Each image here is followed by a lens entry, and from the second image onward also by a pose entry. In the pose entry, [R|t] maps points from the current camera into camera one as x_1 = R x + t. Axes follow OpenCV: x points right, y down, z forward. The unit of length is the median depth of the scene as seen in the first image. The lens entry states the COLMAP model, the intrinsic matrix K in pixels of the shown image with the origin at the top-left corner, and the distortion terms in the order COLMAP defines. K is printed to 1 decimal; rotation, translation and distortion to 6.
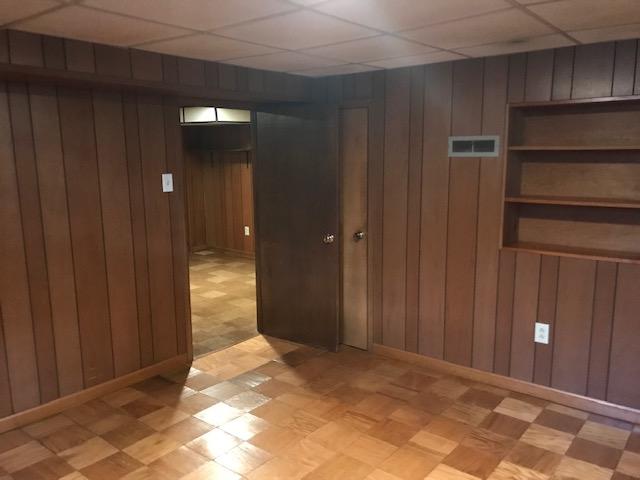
lens RADIAL K [[528.5, 0, 322.7], [0, 528.5, 241.8], [0, 0, 1]] dist [0.039519, -0.004471]
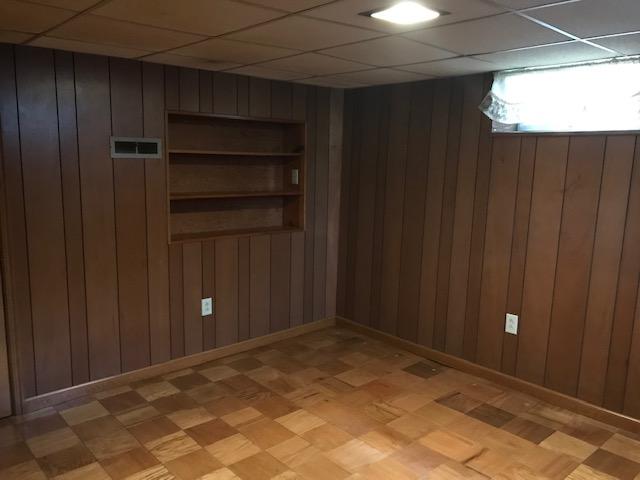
lens RADIAL K [[528.5, 0, 322.0], [0, 528.5, 240.1], [0, 0, 1]] dist [0.039519, -0.004471]
pose [[0.177879, -0.145077, 0.973299, -0.674035], [0.148135, 0.981750, 0.119263, -0.078263], [-0.972839, 0.122966, 0.196123, 0.494828]]
